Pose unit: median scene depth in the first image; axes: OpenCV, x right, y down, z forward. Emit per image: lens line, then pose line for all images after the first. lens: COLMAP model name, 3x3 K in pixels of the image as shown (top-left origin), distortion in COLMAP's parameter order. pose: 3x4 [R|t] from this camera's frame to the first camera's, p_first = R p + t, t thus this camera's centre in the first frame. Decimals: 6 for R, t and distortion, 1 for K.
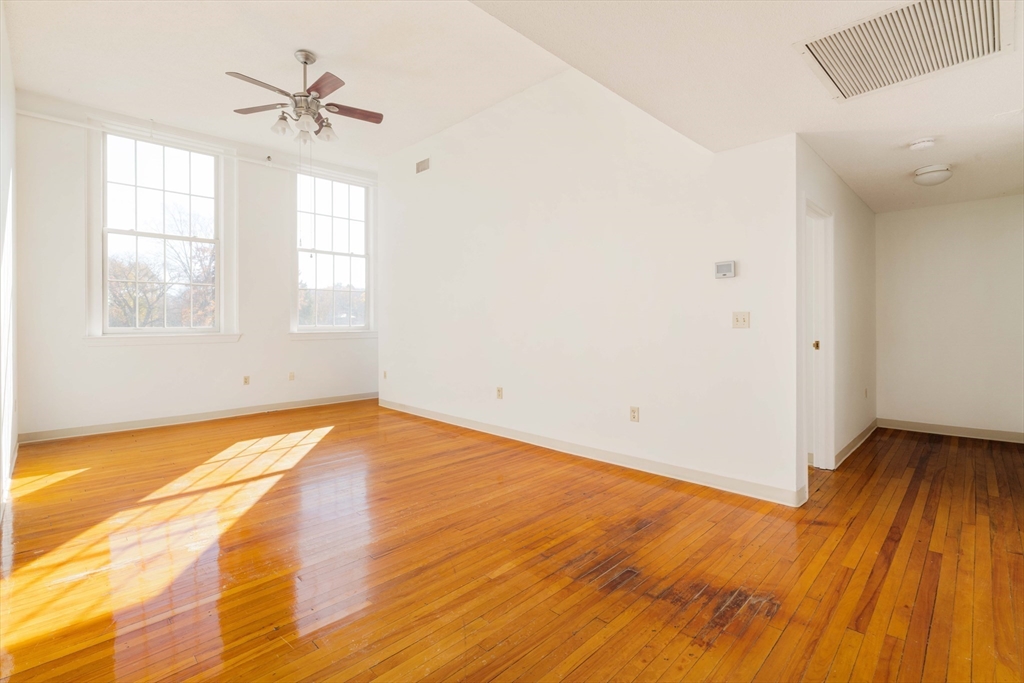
lens RADIAL K [[491.6, 0, 509.6], [0, 491.6, 318.9], [0, 0, 1]] dist [0.001823, 0.001234]
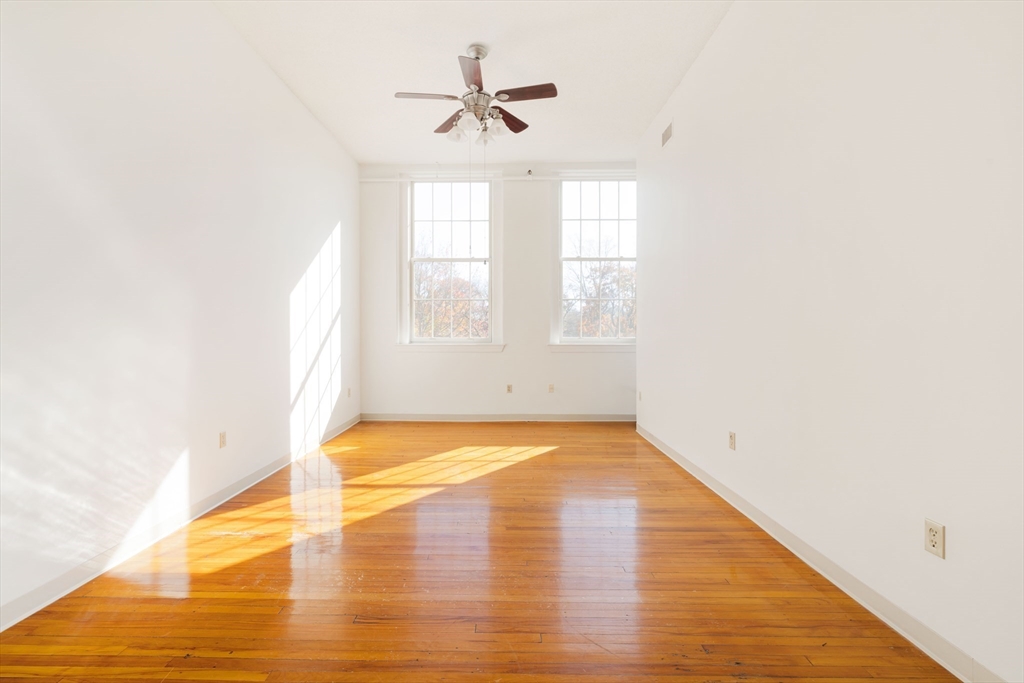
lens RADIAL K [[482.4, 0, 512.0], [0, 482.4, 341.5], [0, 0, 1]] dist [-0.002857, 0.000418]
pose [[0.681040, 0.022346, -0.731905, 0.292890], [-0.000736, 0.999555, 0.029833, -0.009005], [0.732246, -0.019778, 0.680753, 0.379451]]
